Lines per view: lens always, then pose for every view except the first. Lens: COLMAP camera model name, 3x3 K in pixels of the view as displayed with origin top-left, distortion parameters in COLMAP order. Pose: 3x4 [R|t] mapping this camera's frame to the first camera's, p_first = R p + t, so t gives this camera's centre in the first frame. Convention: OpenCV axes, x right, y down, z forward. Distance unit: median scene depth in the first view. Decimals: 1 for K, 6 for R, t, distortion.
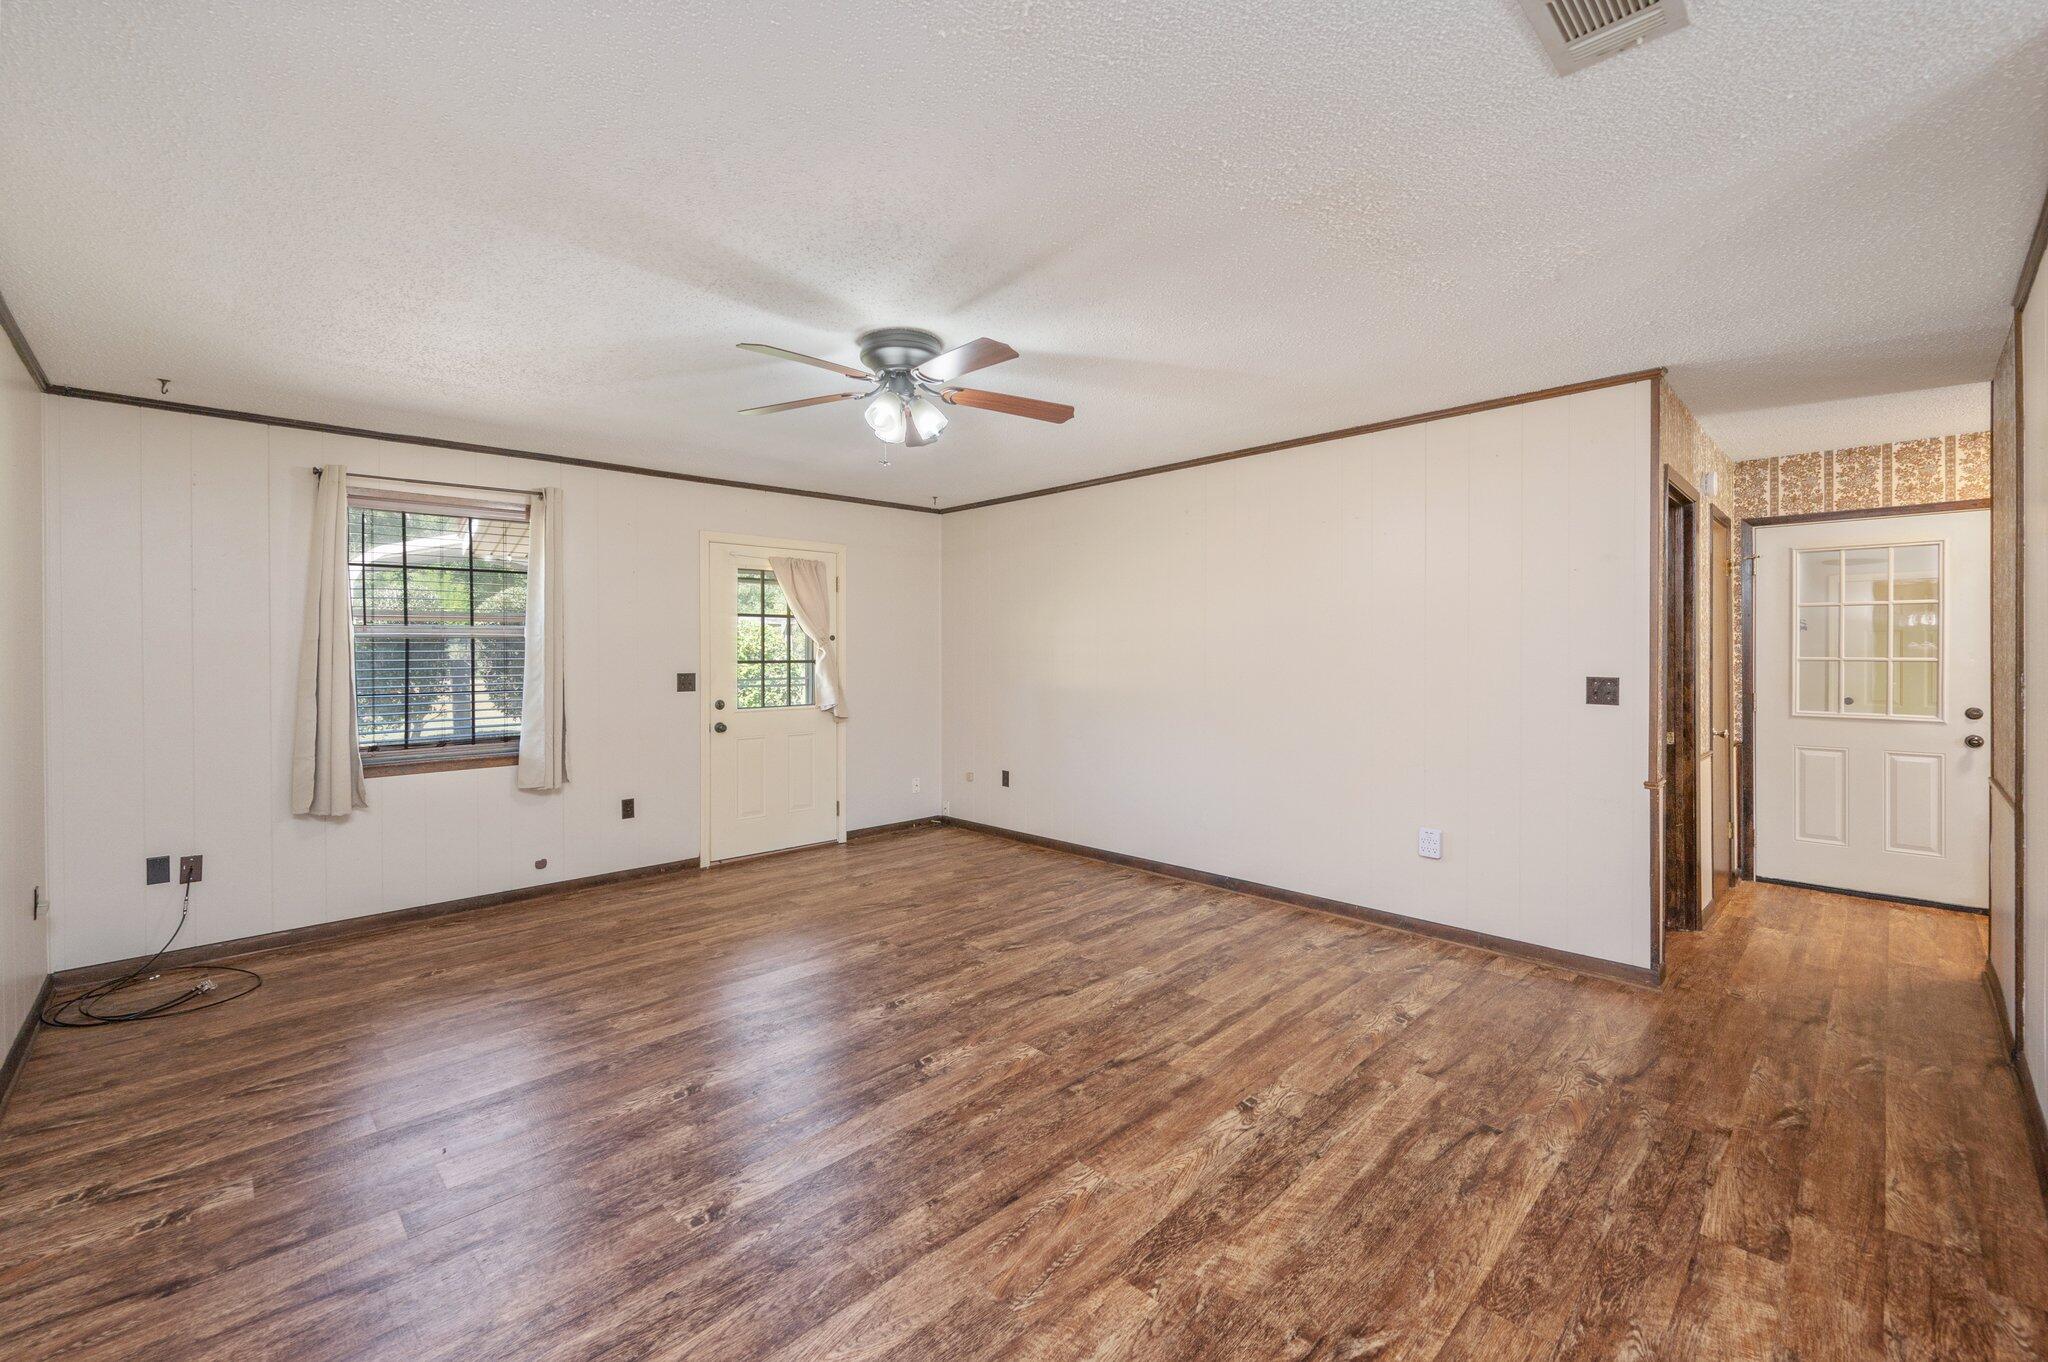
lens RADIAL K [[848.9, 0, 1023.4], [0, 848.9, 647.3], [0, 0, 1]] dist [0.002432, 0.000230]
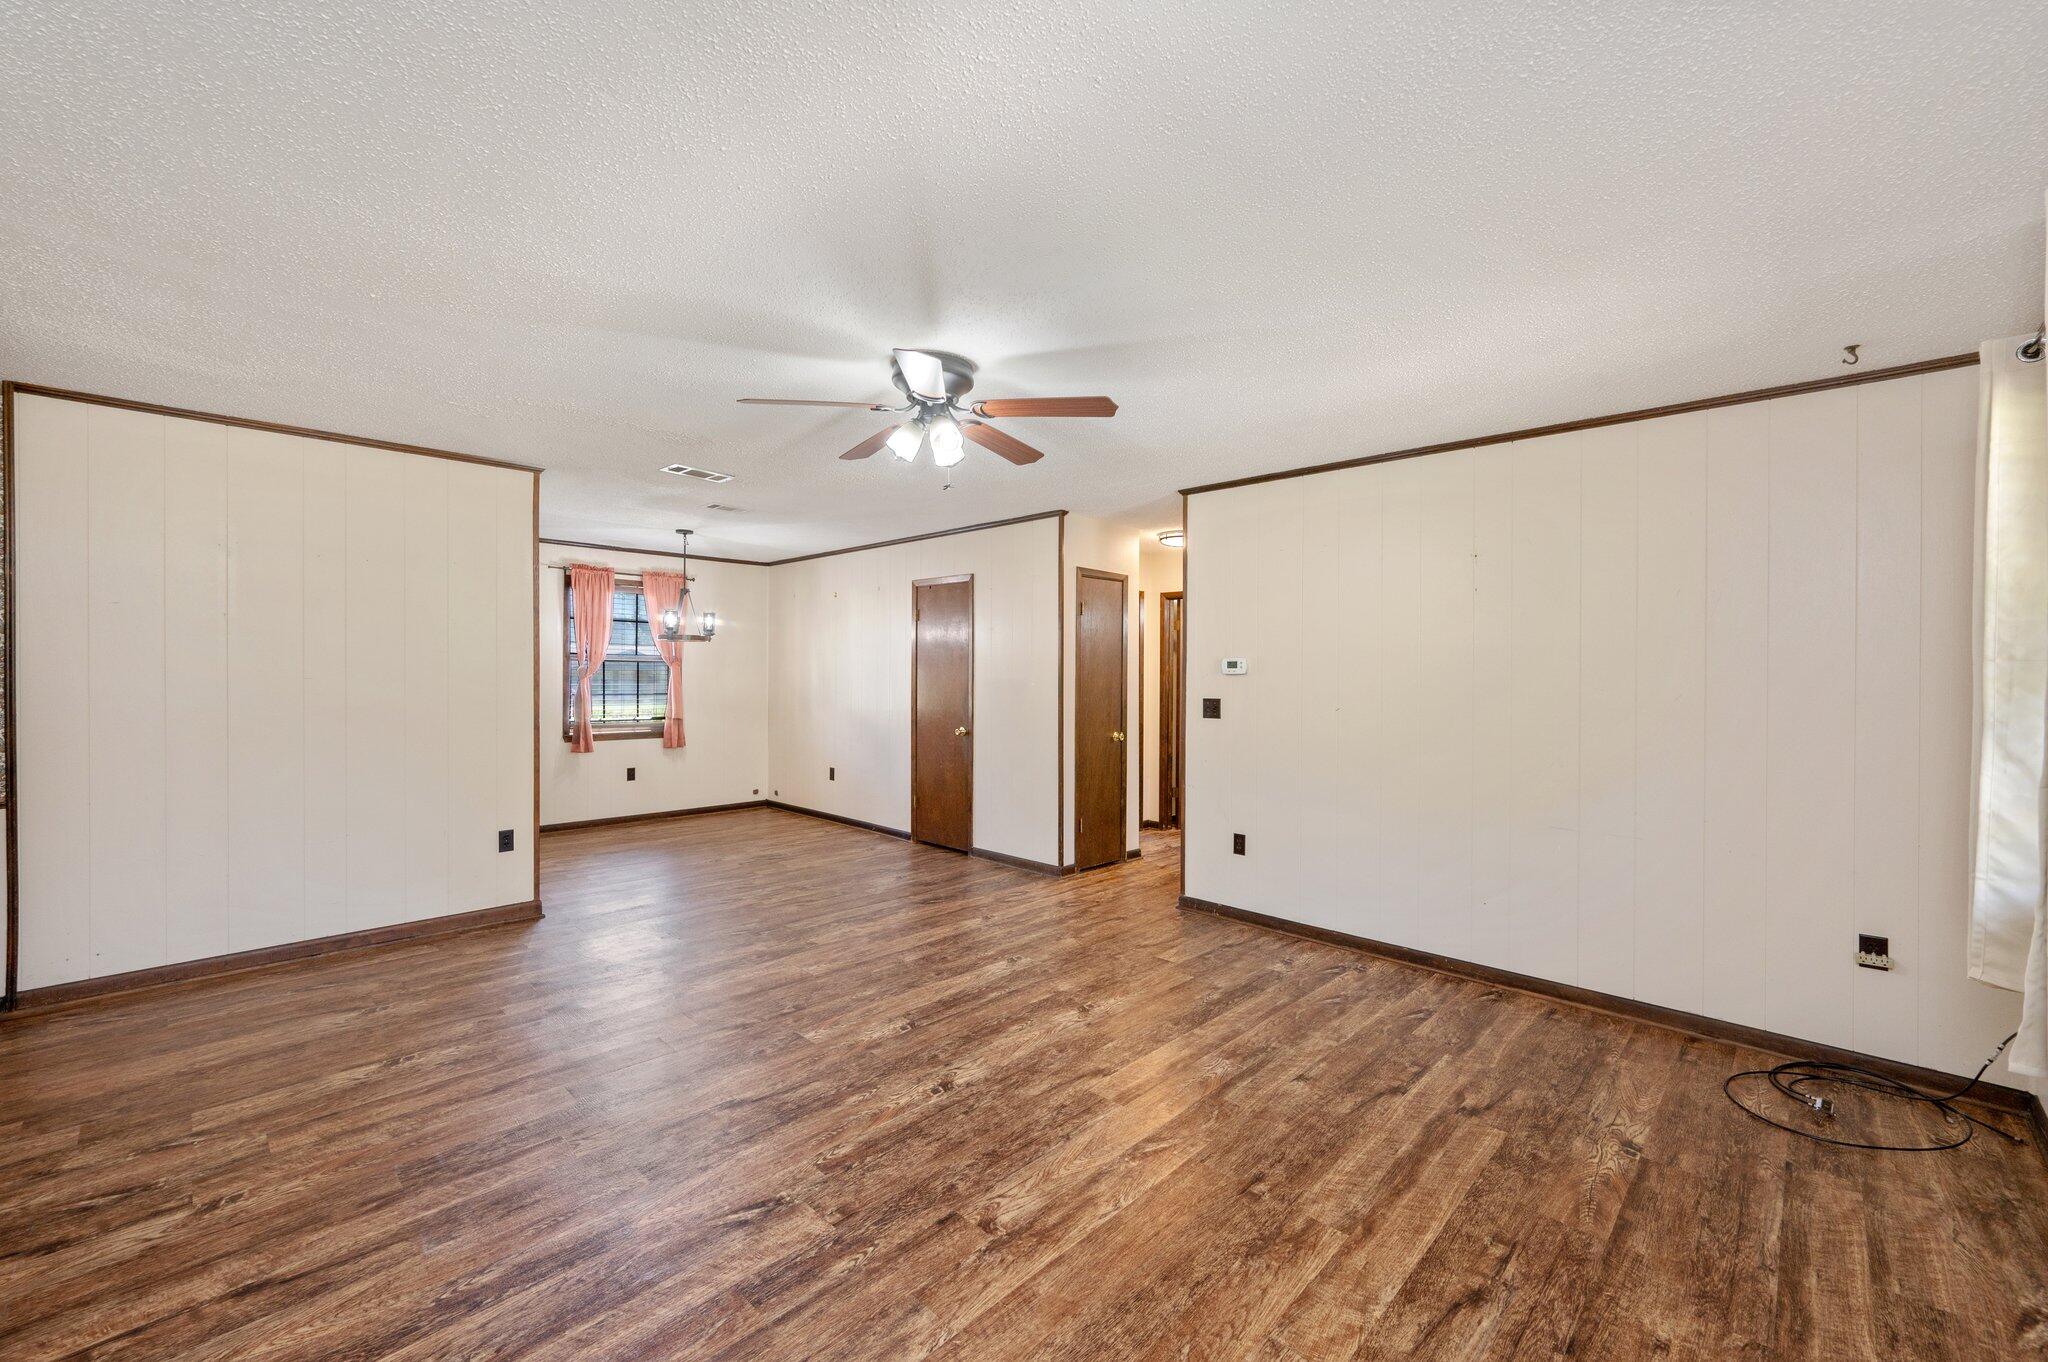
lens RADIAL K [[822.5, 0, 1024.0], [0, 822.5, 681.0], [0, 0, 1]] dist [-0.001595, -0.000144]
pose [[-0.999346, -0.004465, -0.035880, -0.214711], [-0.004726, 0.999963, 0.007195, 0.004137], [0.035846, 0.007360, -0.999330, 1.951593]]
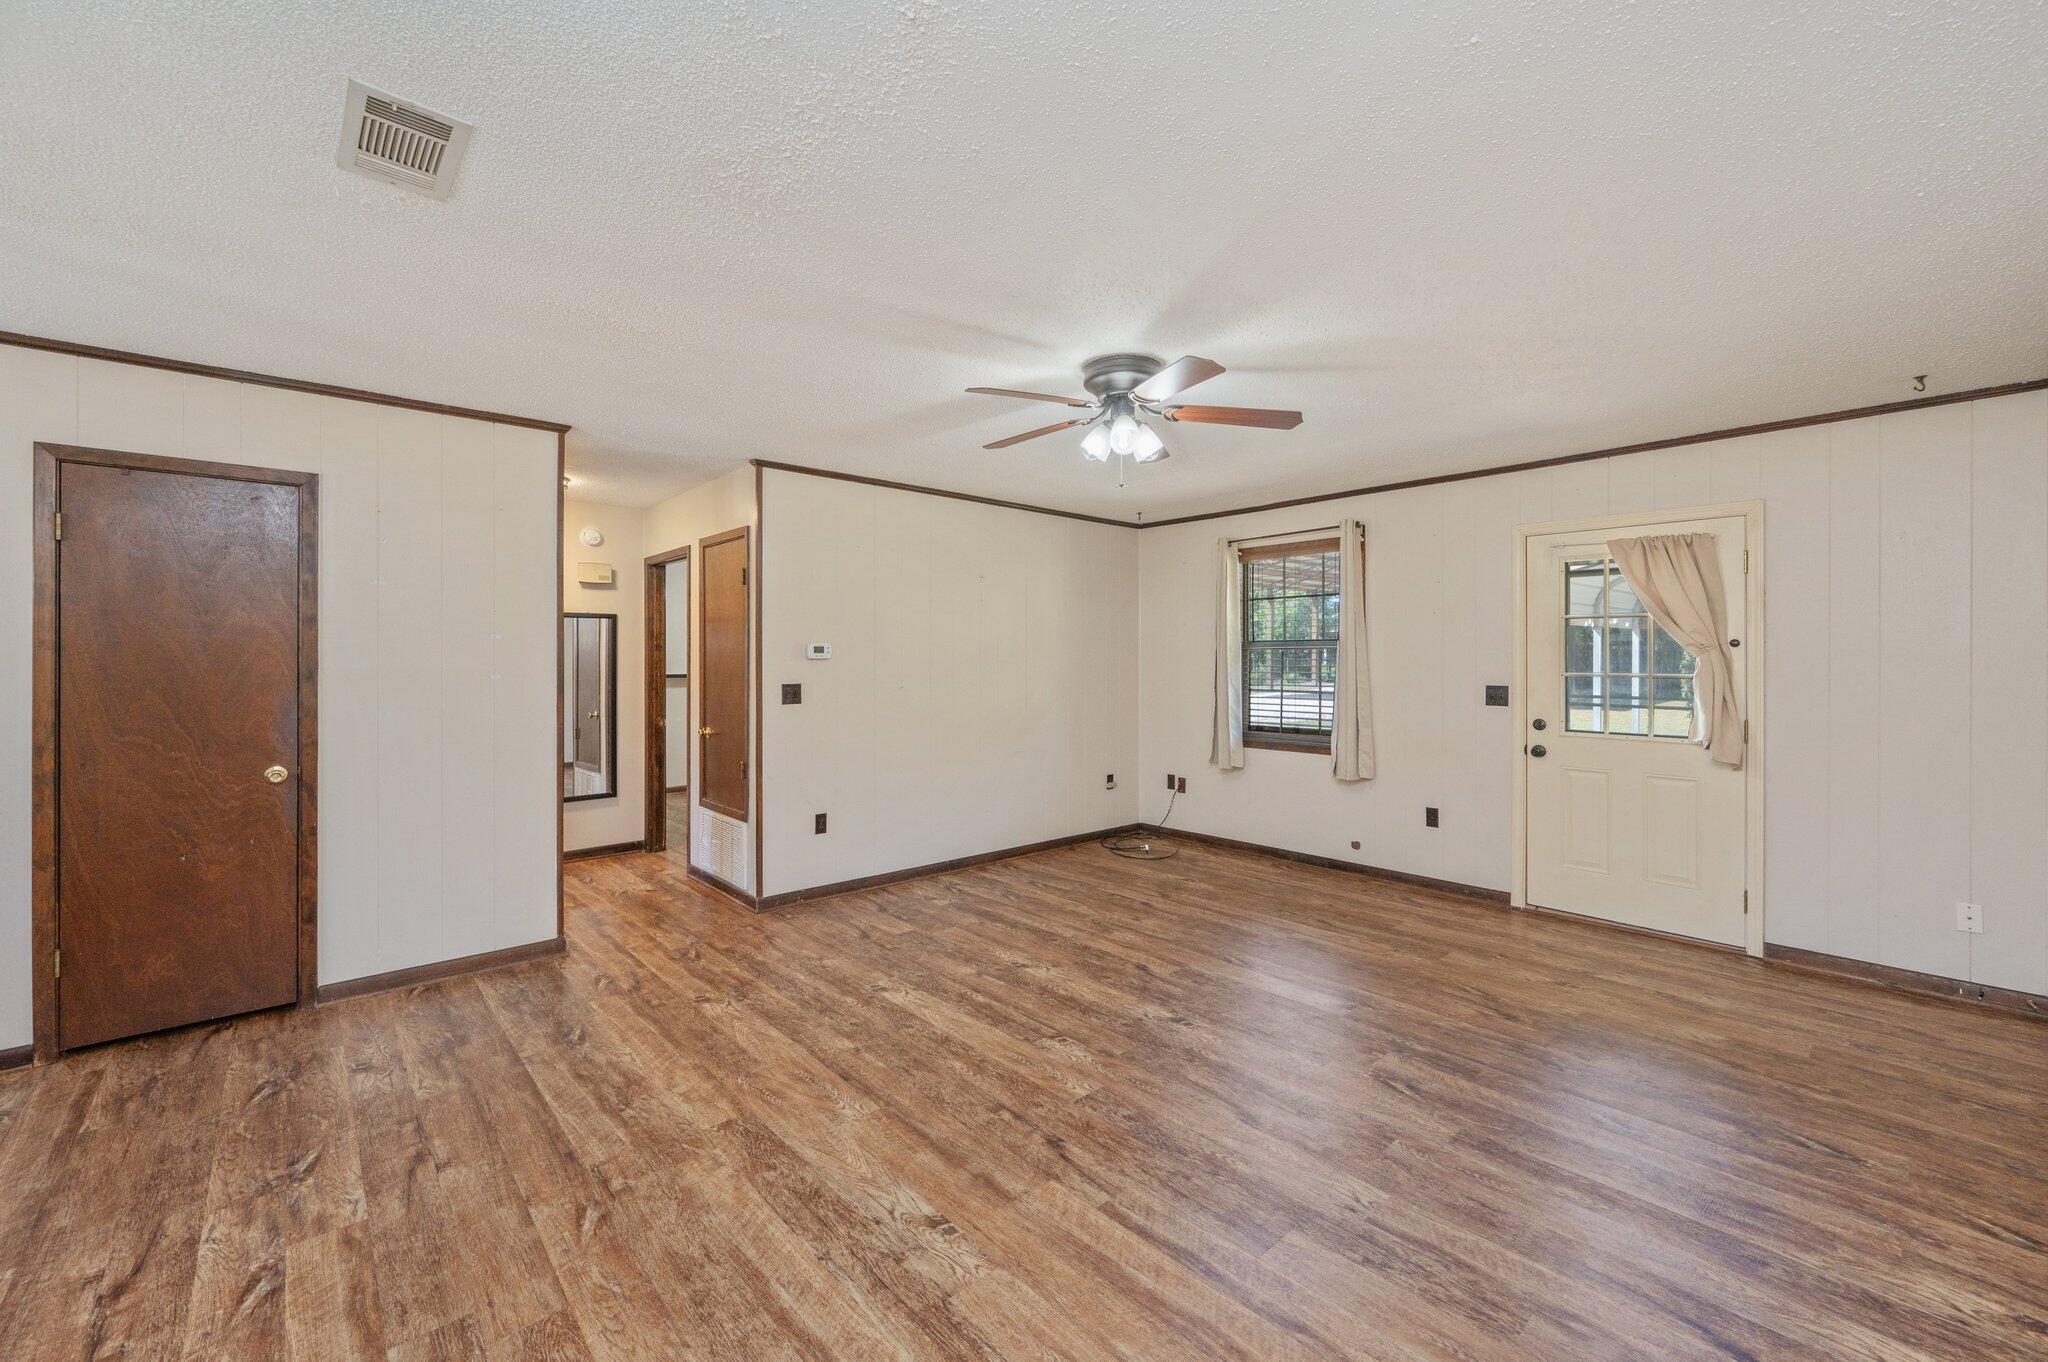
lens RADIAL K [[814.3, 0, 1025.8], [0, 814.3, 654.4], [0, 0, 1]] dist [-0.001399, -0.000307]
pose [[-0.035395, -0.002416, -0.999370, 0.853285], [0.001629, 0.999996, -0.002476, -0.003056], [0.999372, -0.001715, -0.035391, 0.911347]]
